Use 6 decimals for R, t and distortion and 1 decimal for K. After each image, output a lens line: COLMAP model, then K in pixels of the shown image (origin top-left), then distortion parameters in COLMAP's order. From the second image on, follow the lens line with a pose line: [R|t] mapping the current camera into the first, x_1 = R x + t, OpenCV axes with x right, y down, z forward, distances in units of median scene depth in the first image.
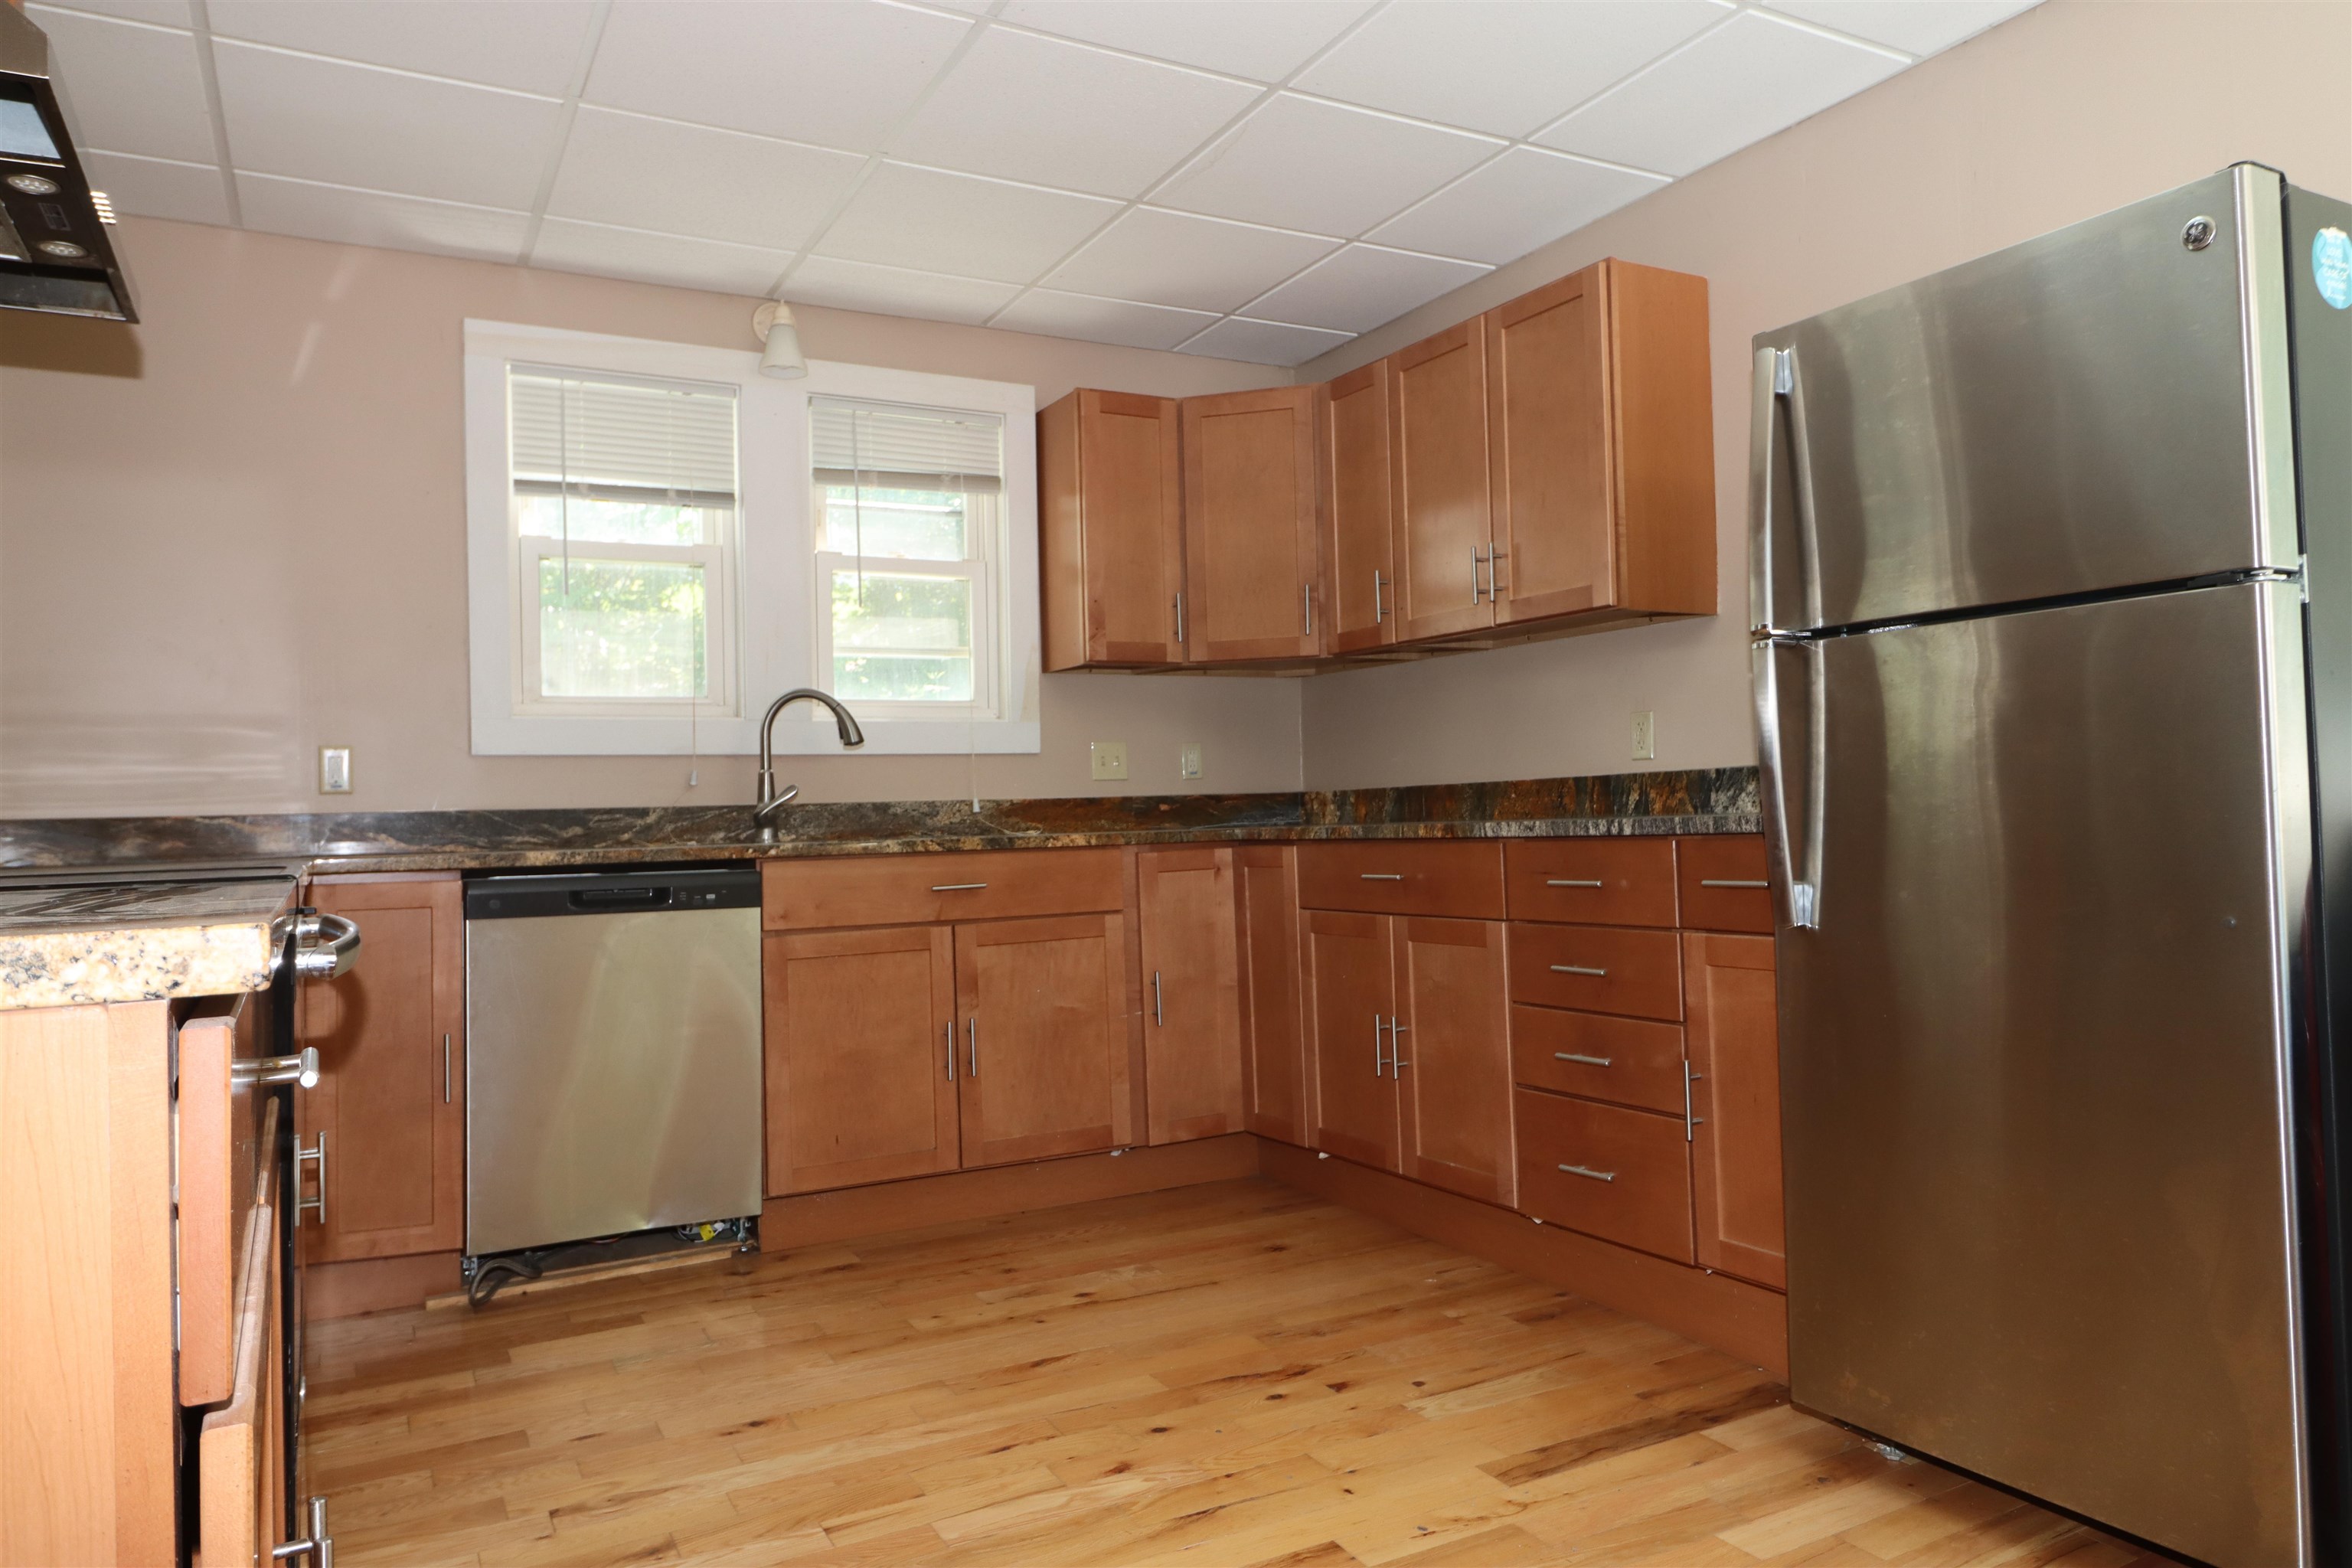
lens RADIAL K [[1539.4, 0, 1174.9], [0, 1539.4, 775.3], [0, 0, 1]] dist [0.008036, -0.001966]
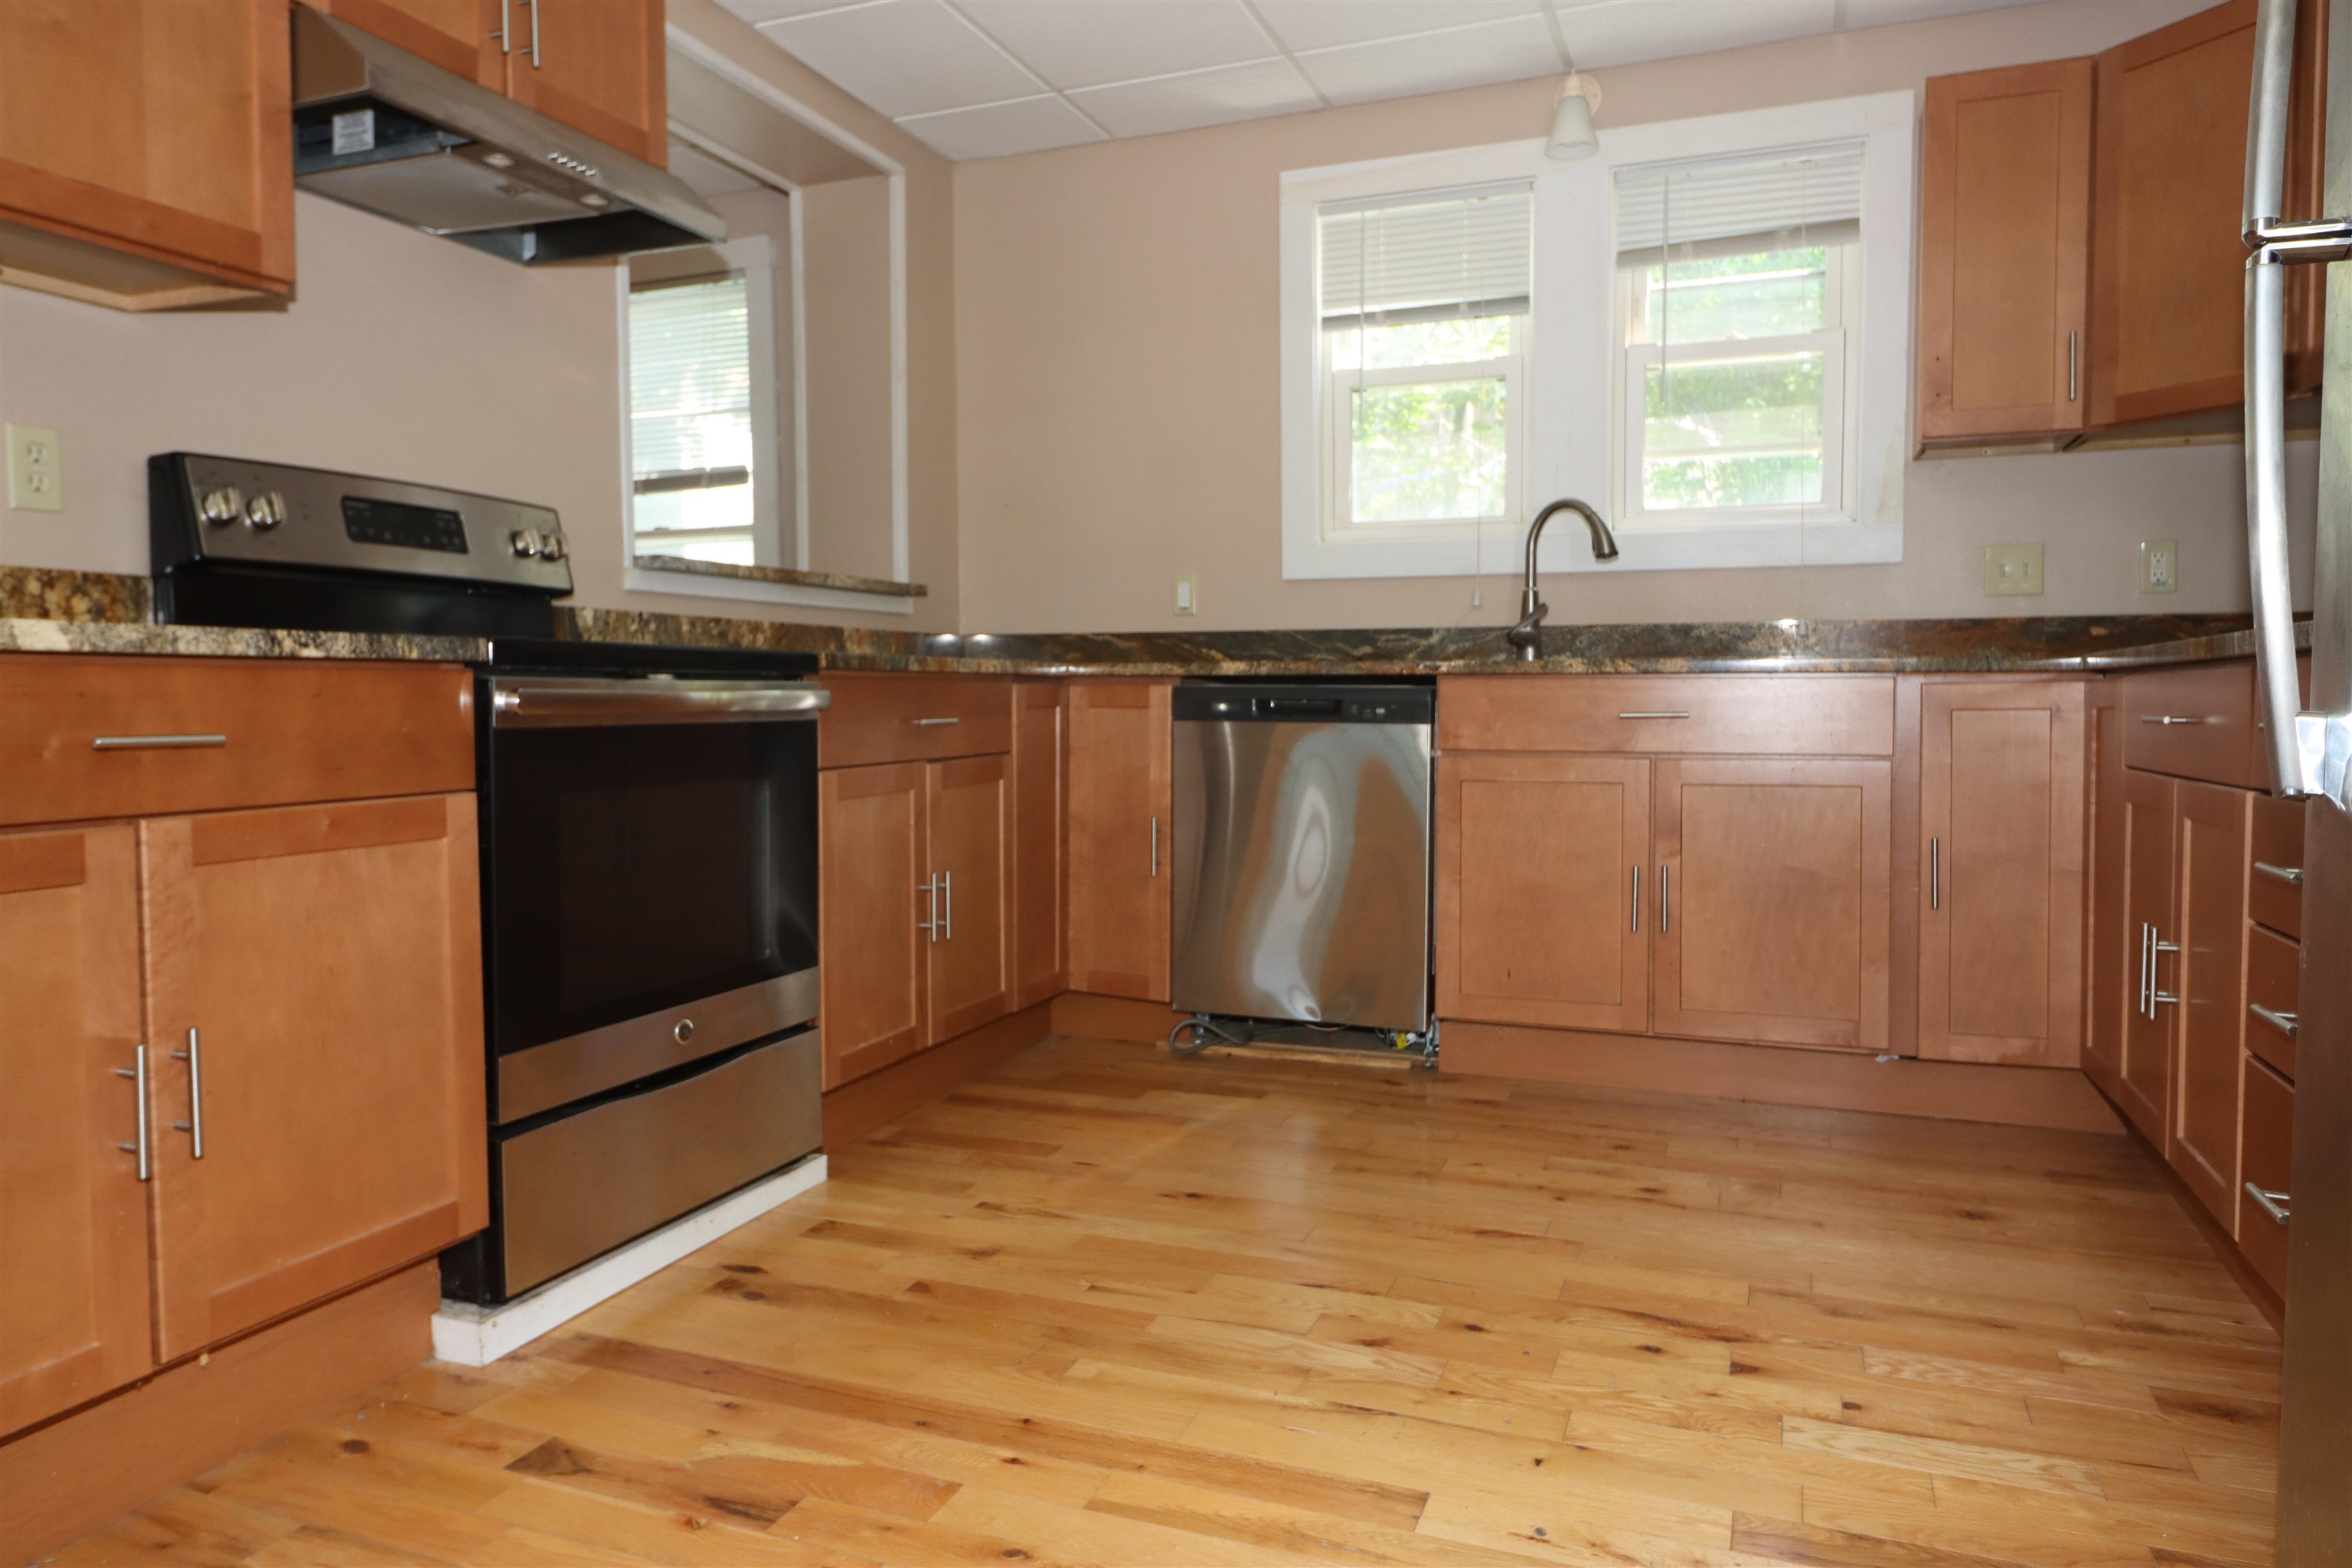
lens RADIAL K [[1539.4, 0, 1168.4], [0, 1539.4, 774.5], [0, 0, 1]] dist [0.008036, -0.001966]
pose [[0.644052, 0.067793, -0.761972, 0.336334], [0.003448, 0.995798, 0.091512, 0.024387], [0.764974, -0.061566, 0.641112, 0.219283]]
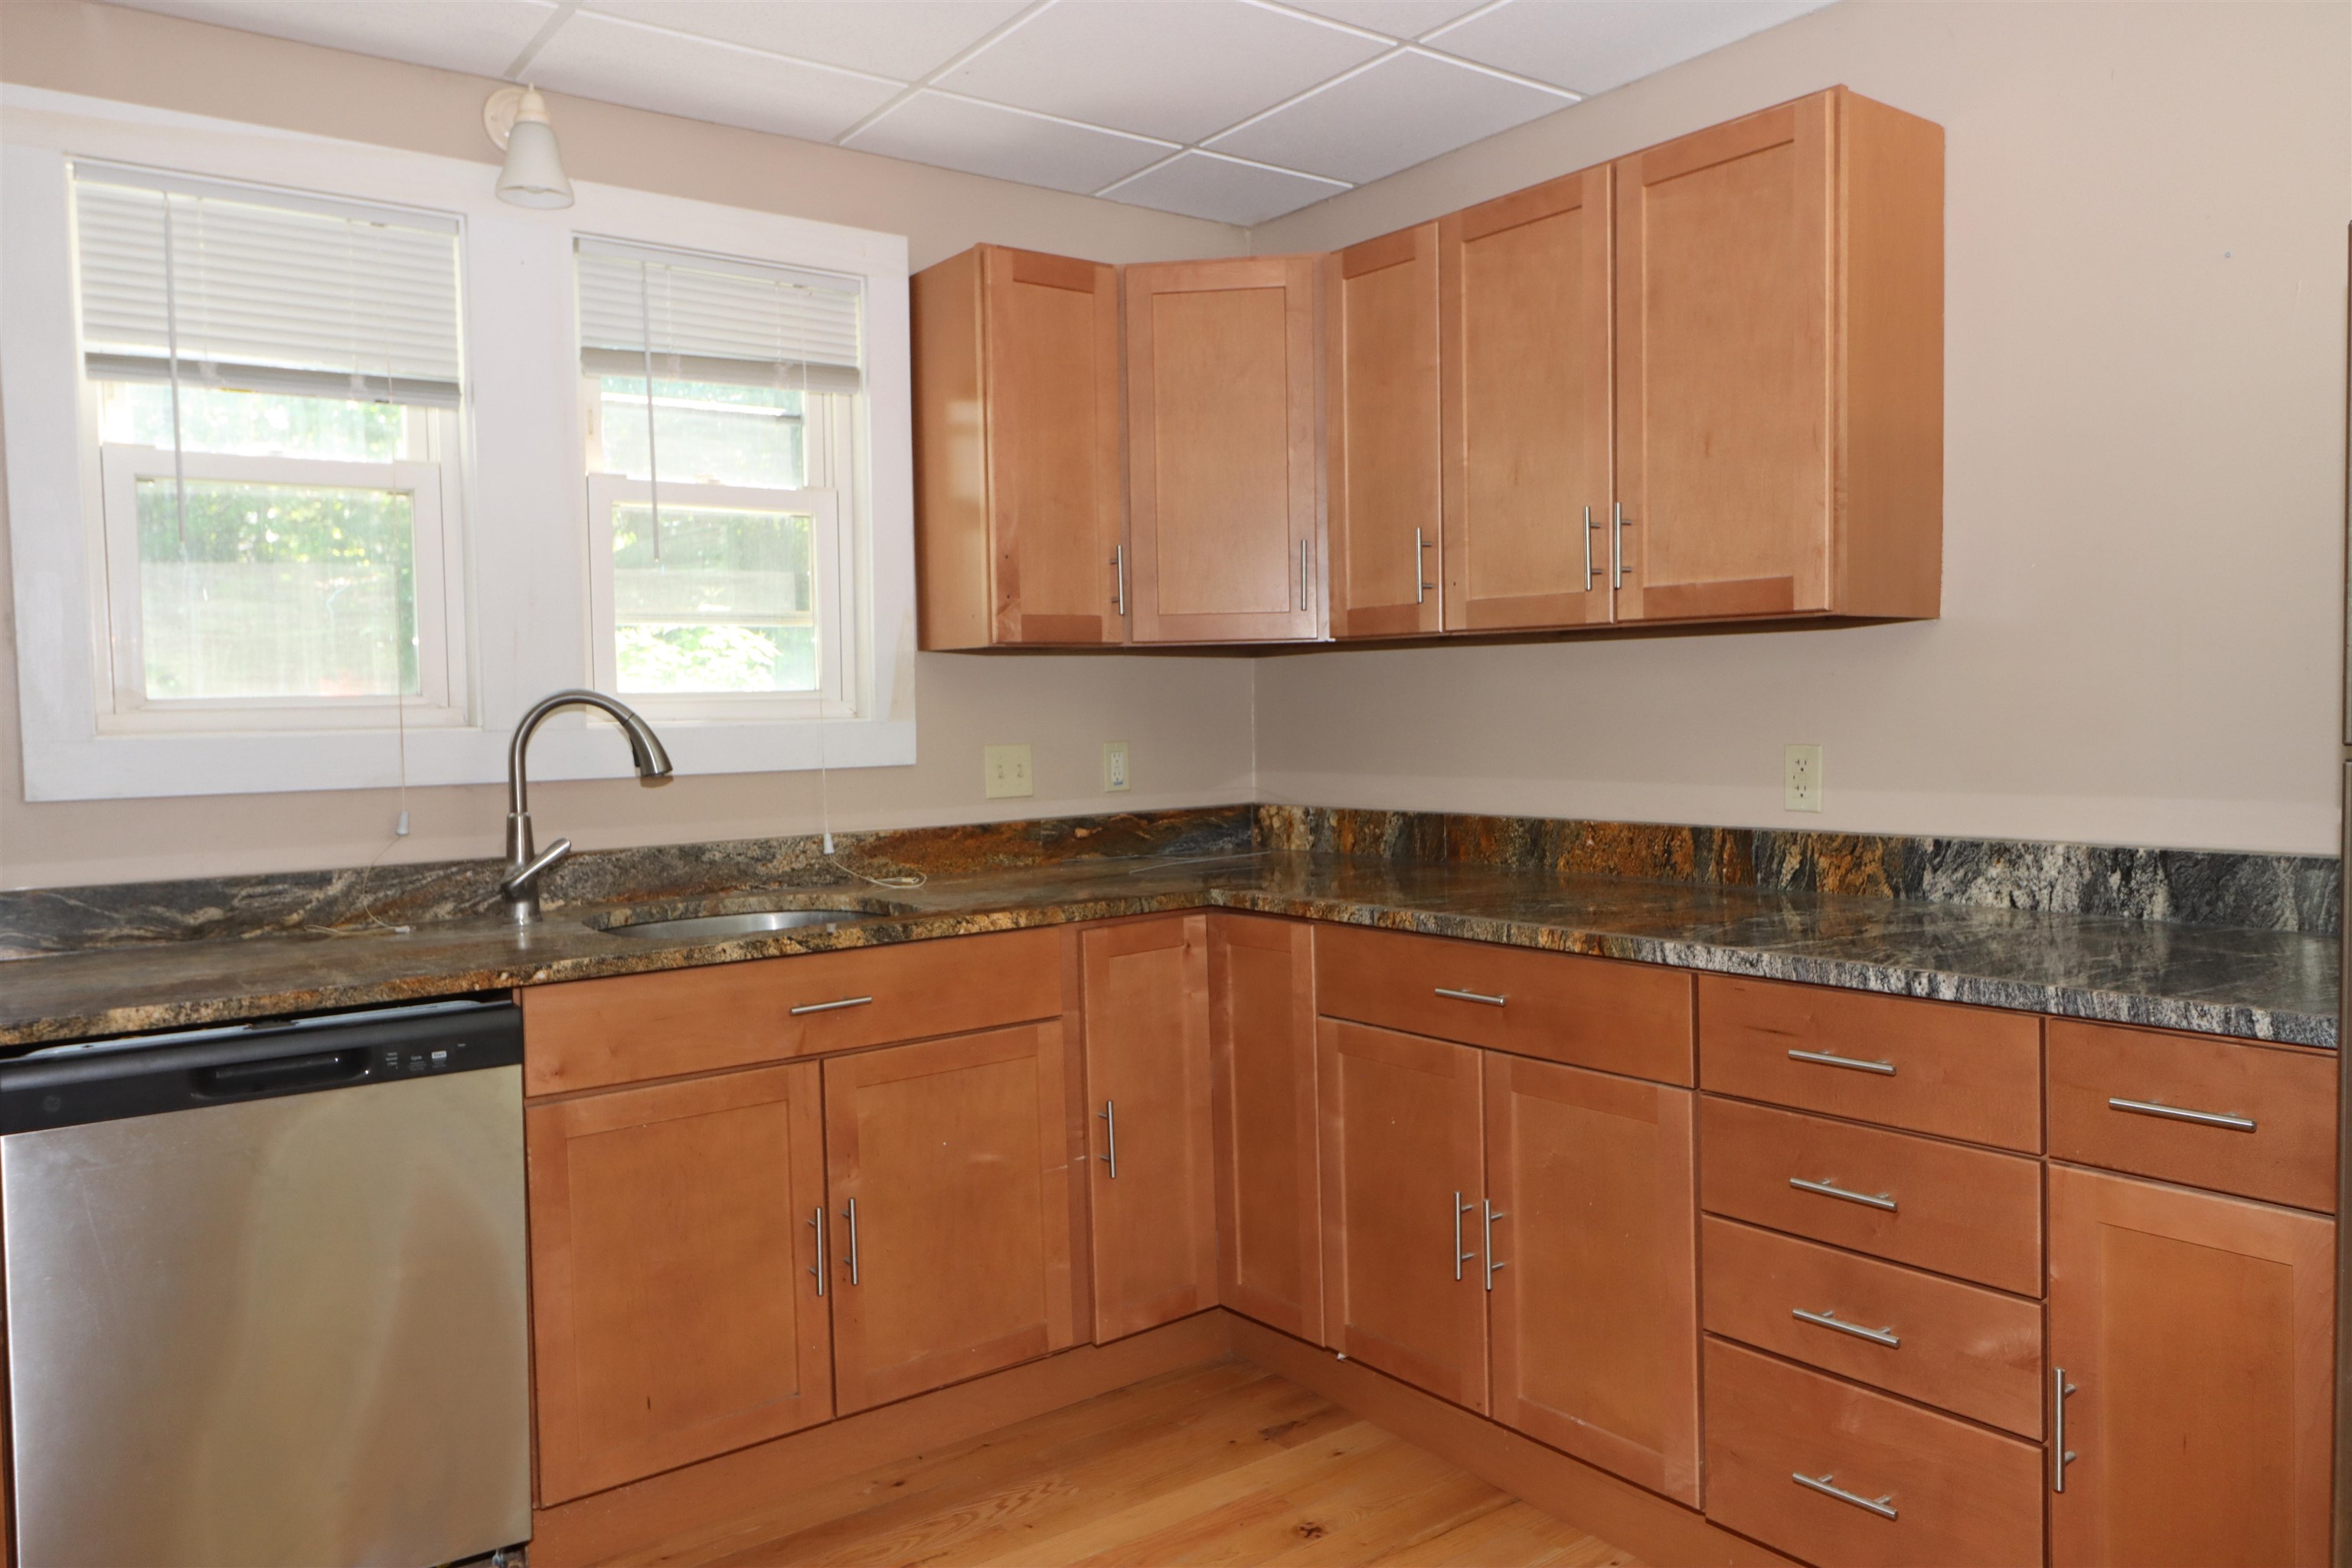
lens RADIAL K [[1632.9, 0, 1170.2], [0, 1632.9, 777.1], [0, 0, 1]] dist [0.007858, -0.004803]
pose [[0.990096, 0.001006, 0.140390, -0.090888], [-0.010674, 0.997620, 0.068126, -0.071991], [-0.139987, -0.068949, 0.987750, 0.281068]]
